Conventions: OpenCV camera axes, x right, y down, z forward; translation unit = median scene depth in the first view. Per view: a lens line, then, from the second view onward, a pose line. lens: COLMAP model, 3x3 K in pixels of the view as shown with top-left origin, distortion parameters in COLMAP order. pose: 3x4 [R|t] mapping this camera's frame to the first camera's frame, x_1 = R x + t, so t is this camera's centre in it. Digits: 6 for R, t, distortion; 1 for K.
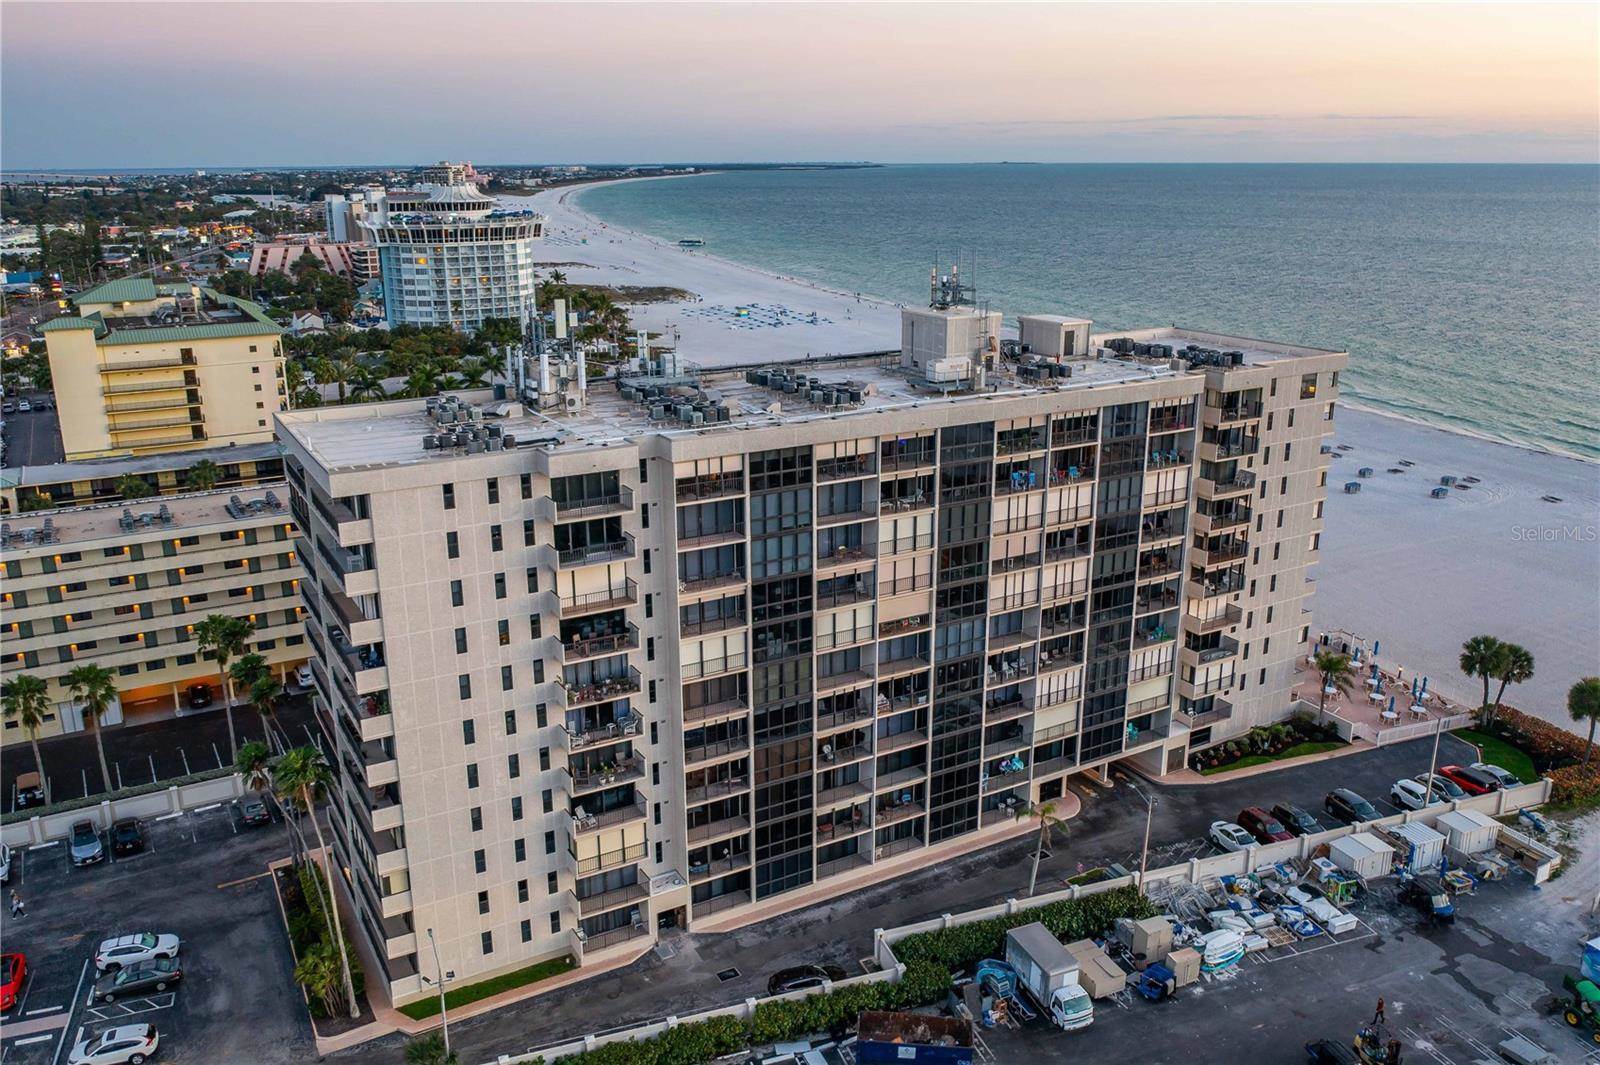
lens RADIAL K [[1268.2, 0, 800.0], [0, 1268.2, 532.5], [0, 0, 1]] dist [-0.003677, -0.000790]
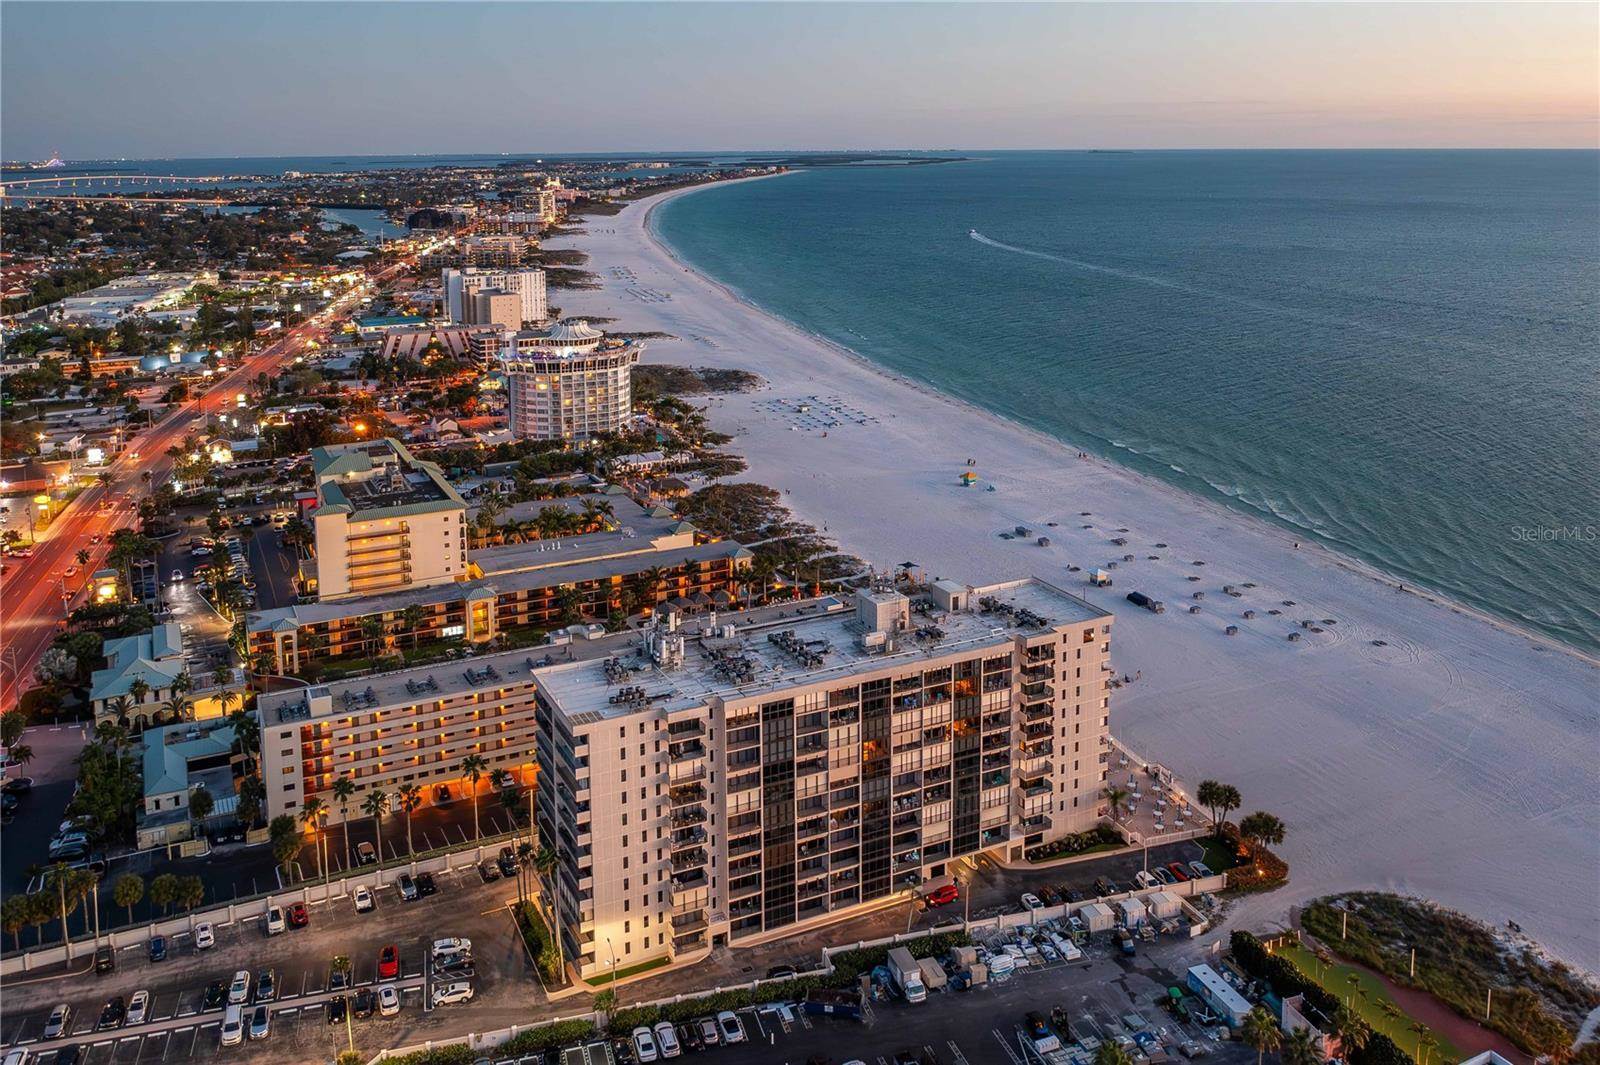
lens RADIAL K [[1339.2, 0, 806.8], [0, 1339.2, 344.8], [0, 0, 1]] dist [-0.000155, 0.004423]
pose [[0.998292, 0.008471, -0.057803, 0.138627], [-0.016227, 0.990705, -0.135060, -0.312929], [0.056122, 0.135767, 0.989150, -1.112870]]
